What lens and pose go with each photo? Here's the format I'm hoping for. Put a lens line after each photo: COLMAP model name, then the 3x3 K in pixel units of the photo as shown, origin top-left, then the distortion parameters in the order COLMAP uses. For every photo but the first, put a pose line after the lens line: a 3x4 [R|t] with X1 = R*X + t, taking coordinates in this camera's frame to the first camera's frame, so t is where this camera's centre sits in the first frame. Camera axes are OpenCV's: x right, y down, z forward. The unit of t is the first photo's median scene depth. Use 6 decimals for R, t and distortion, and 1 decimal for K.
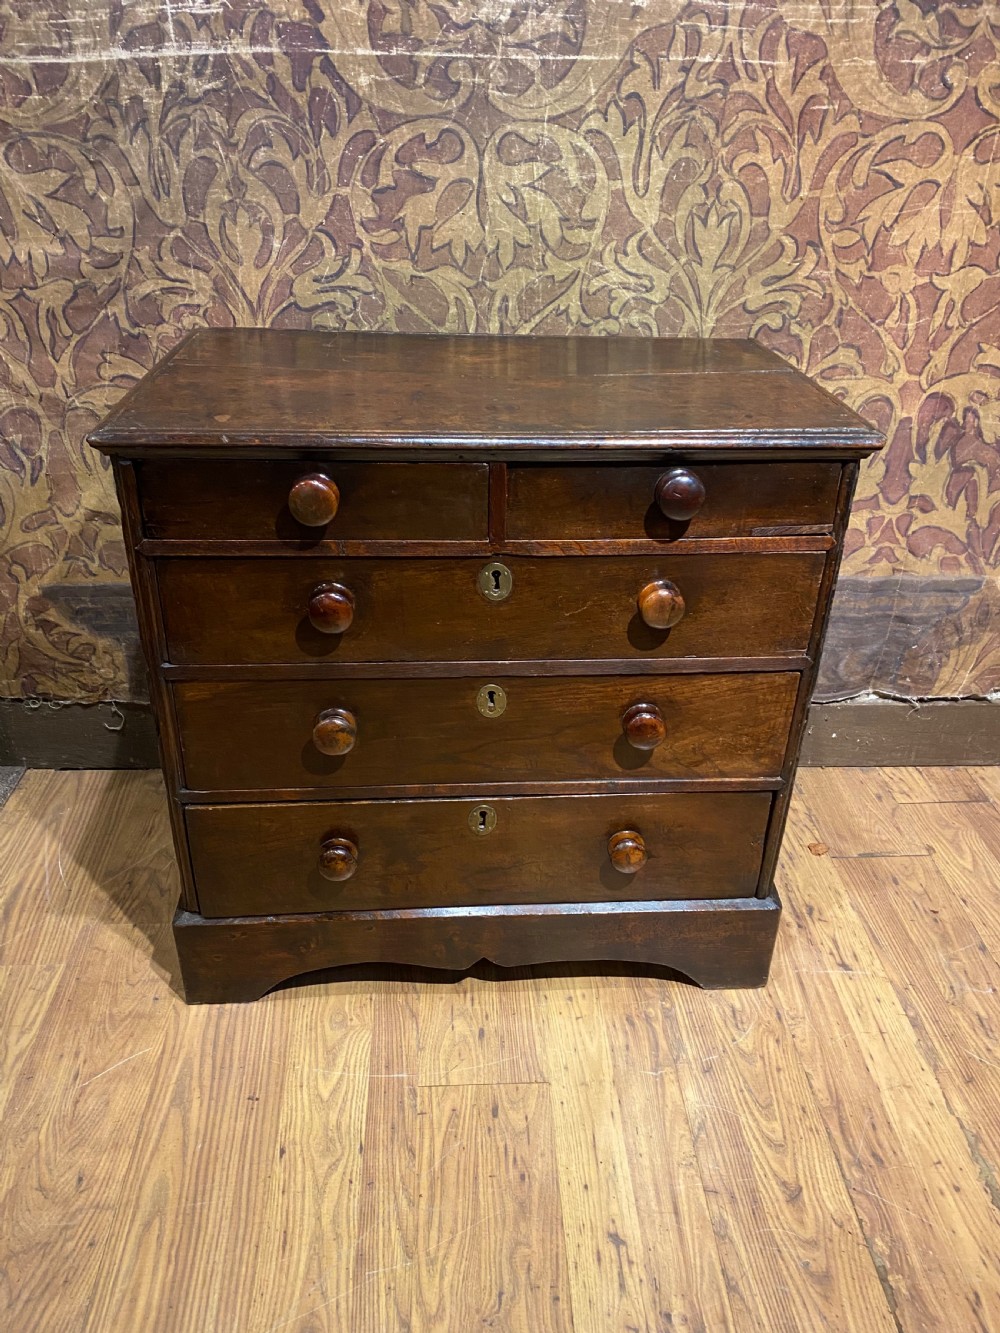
lens RADIAL K [[1026.5, 0, 510.6], [0, 1026.5, 657.0], [0, 0, 1]] dist [0.014997, -0.007020]
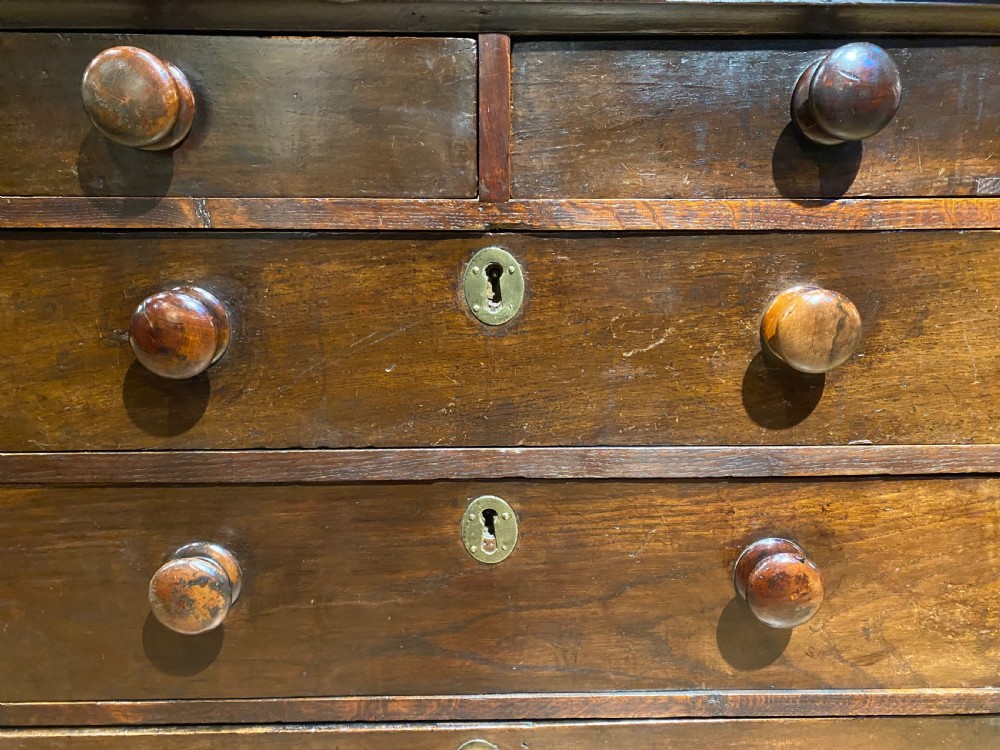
lens RADIAL K [[770.1, 0, 497.3], [0, 770.1, 376.1], [0, 0, 1]] dist [0.014997, -0.007020]
pose [[0.998929, -0.011537, -0.044809, 0.003689], [-0.001231, 0.961447, -0.274987, 0.065712], [0.046254, 0.274747, 0.960403, 0.497662]]
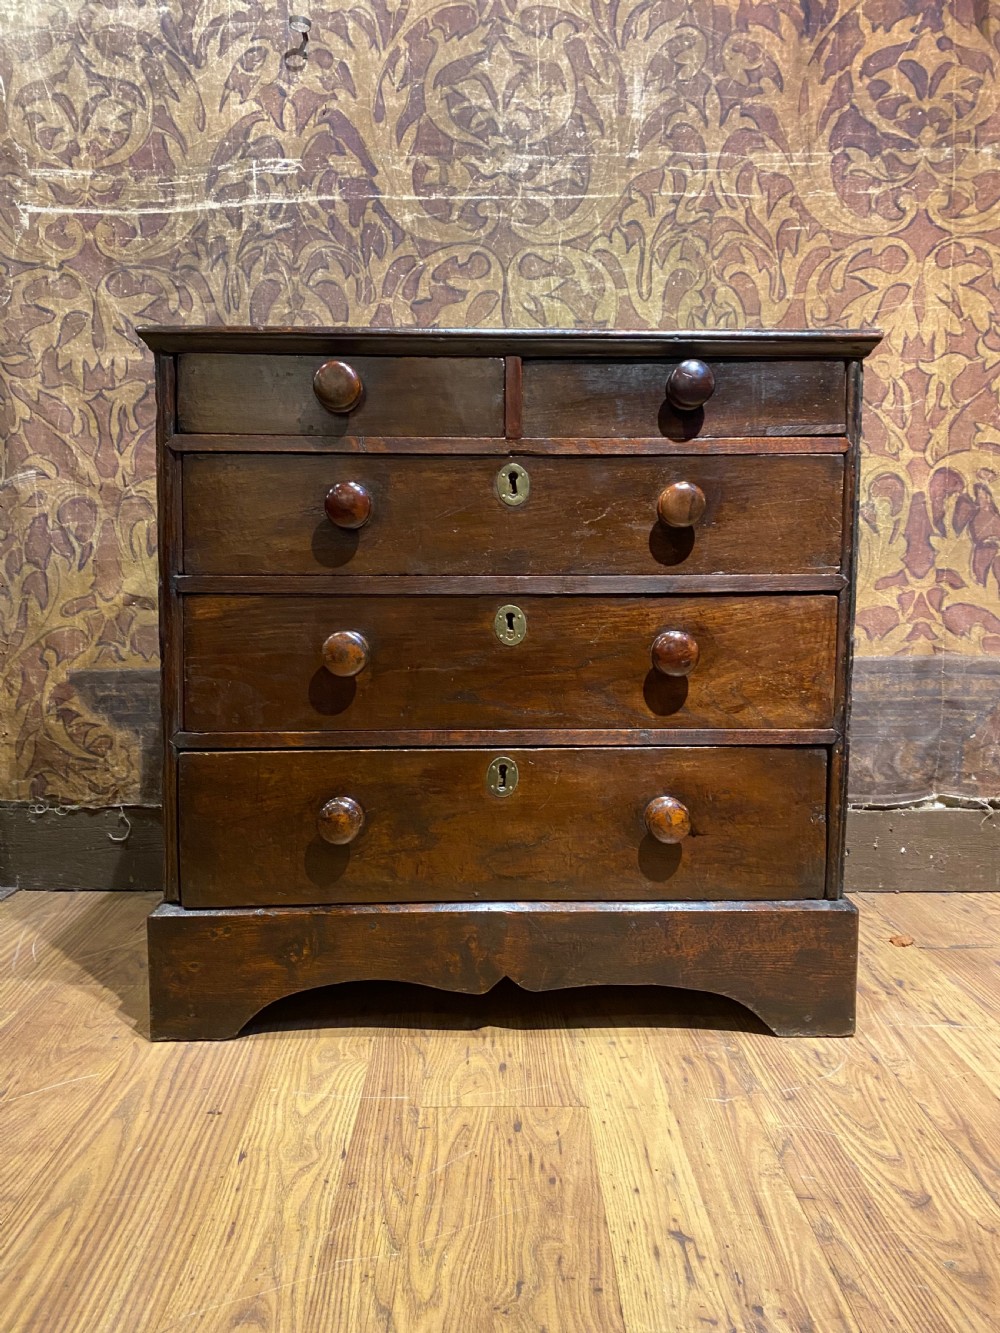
lens RADIAL K [[1026.5, 0, 502.9], [0, 1026.5, 656.4], [0, 0, 1]] dist [0.014997, -0.007020]
pose [[0.998649, -0.019545, -0.048142, 0.016405], [-0.002667, 0.906048, -0.423167, 0.401827], [0.051889, 0.422724, 0.904772, 0.127969]]
